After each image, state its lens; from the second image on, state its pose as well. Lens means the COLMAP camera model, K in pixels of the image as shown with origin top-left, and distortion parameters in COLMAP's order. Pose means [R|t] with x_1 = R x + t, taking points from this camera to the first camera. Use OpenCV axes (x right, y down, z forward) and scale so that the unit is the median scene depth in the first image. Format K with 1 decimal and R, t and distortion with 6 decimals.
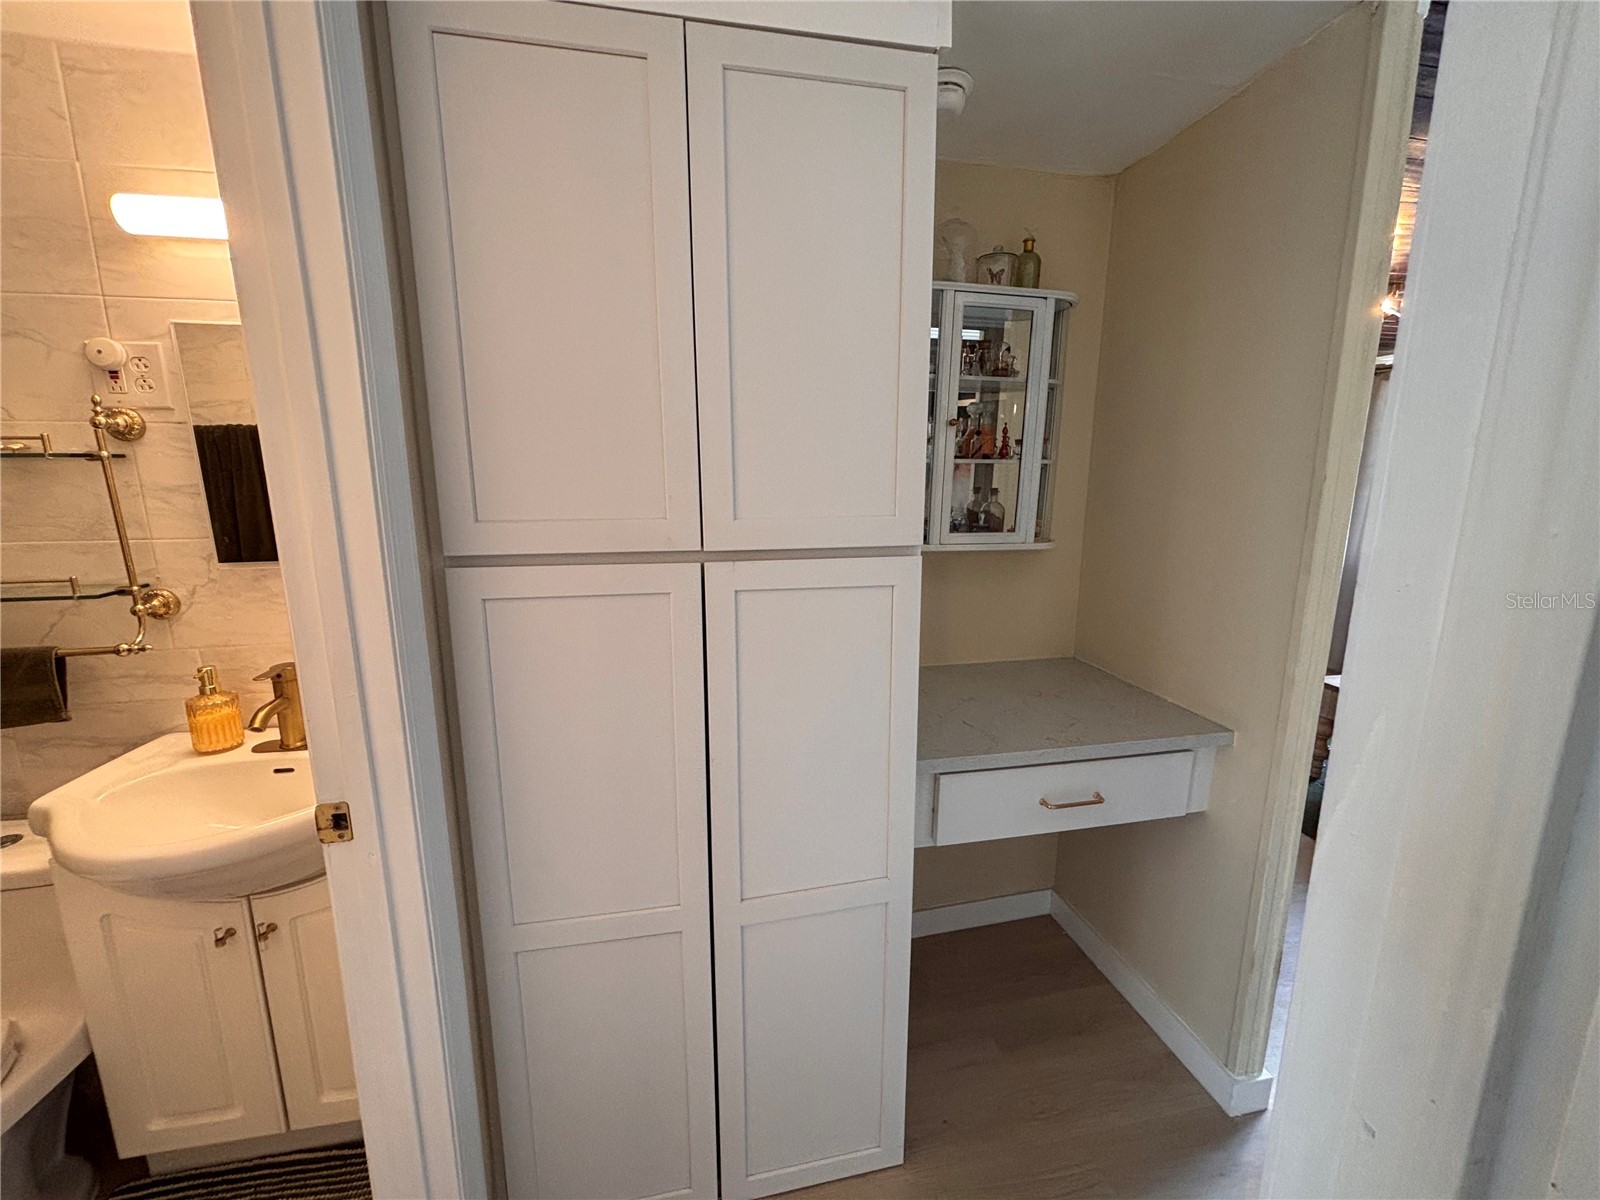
lens RADIAL K [[644.3, 0, 804.1], [0, 644.3, 601.7], [0, 0, 1]] dist [-0.000946, 0.000017]
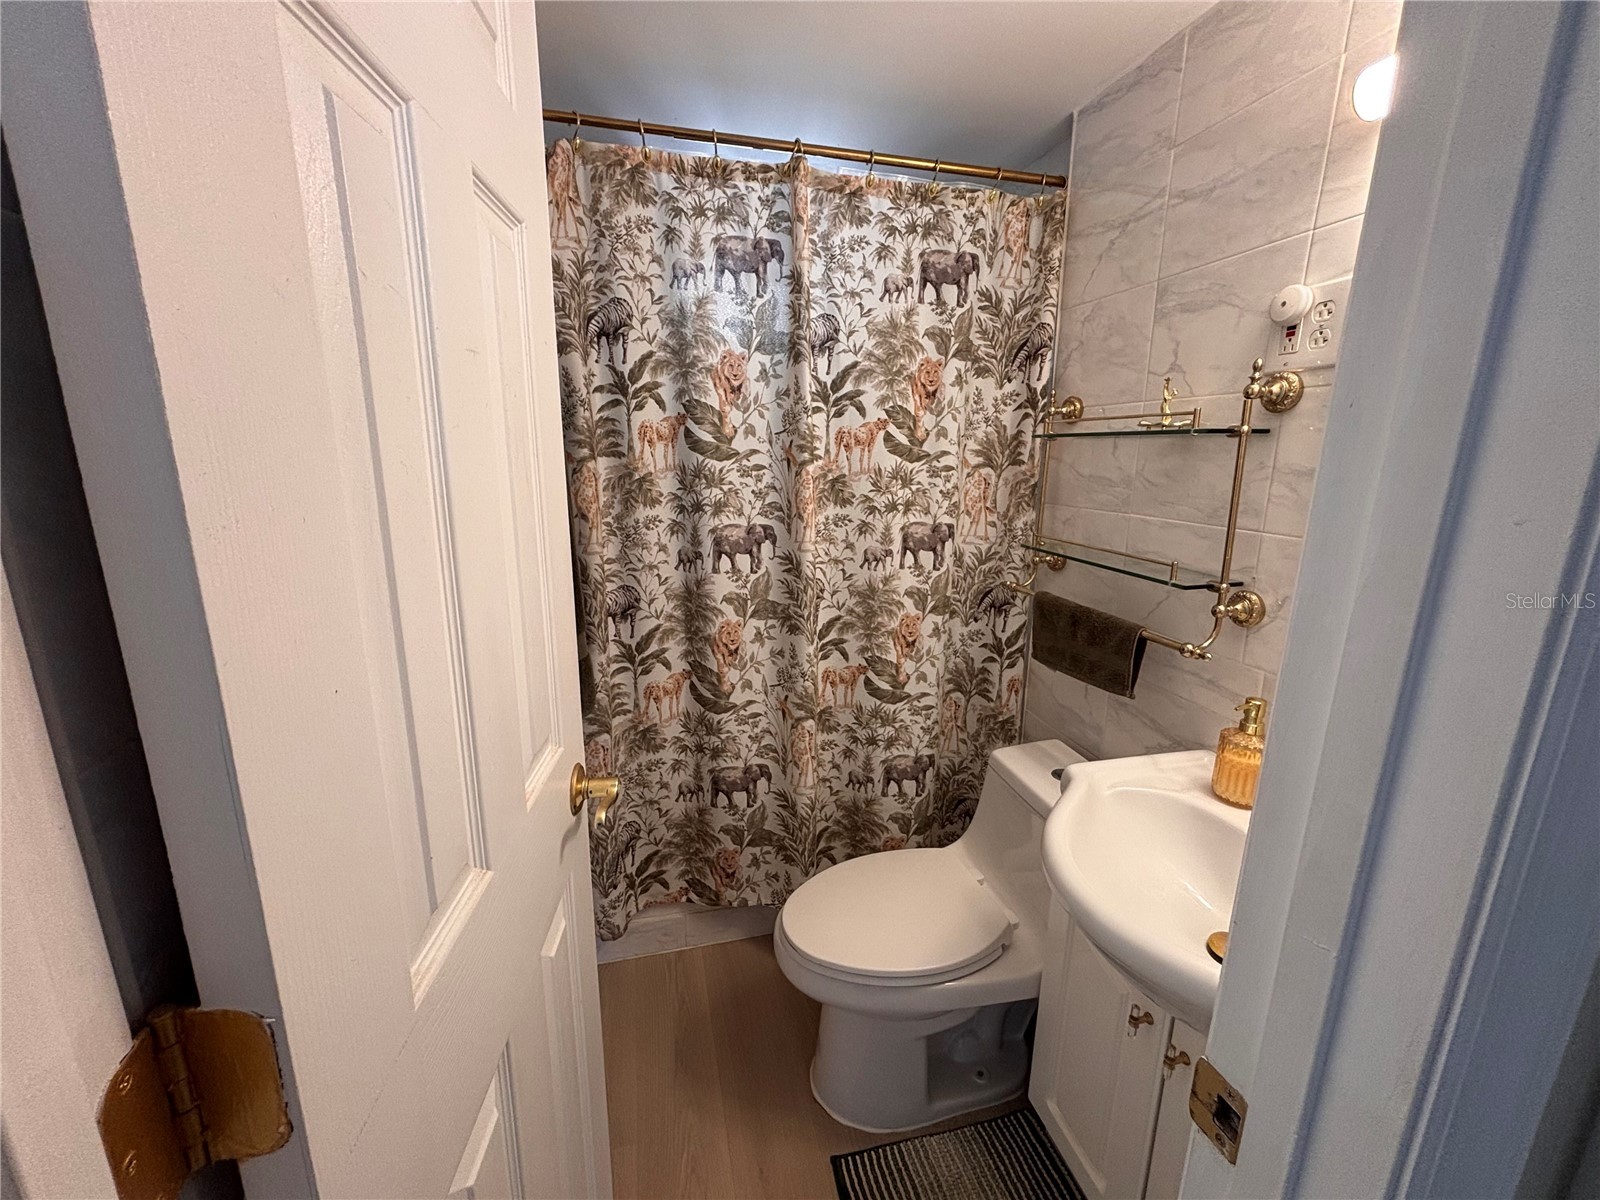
lens RADIAL K [[644.3, 0, 798.4], [0, 644.3, 602.0], [0, 0, 1]] dist [-0.000946, 0.000017]
pose [[0.056006, 0.229113, -0.971787, -0.232653], [-0.203976, 0.955412, 0.213497, -0.070082], [0.977372, 0.186265, 0.100242, 0.368047]]
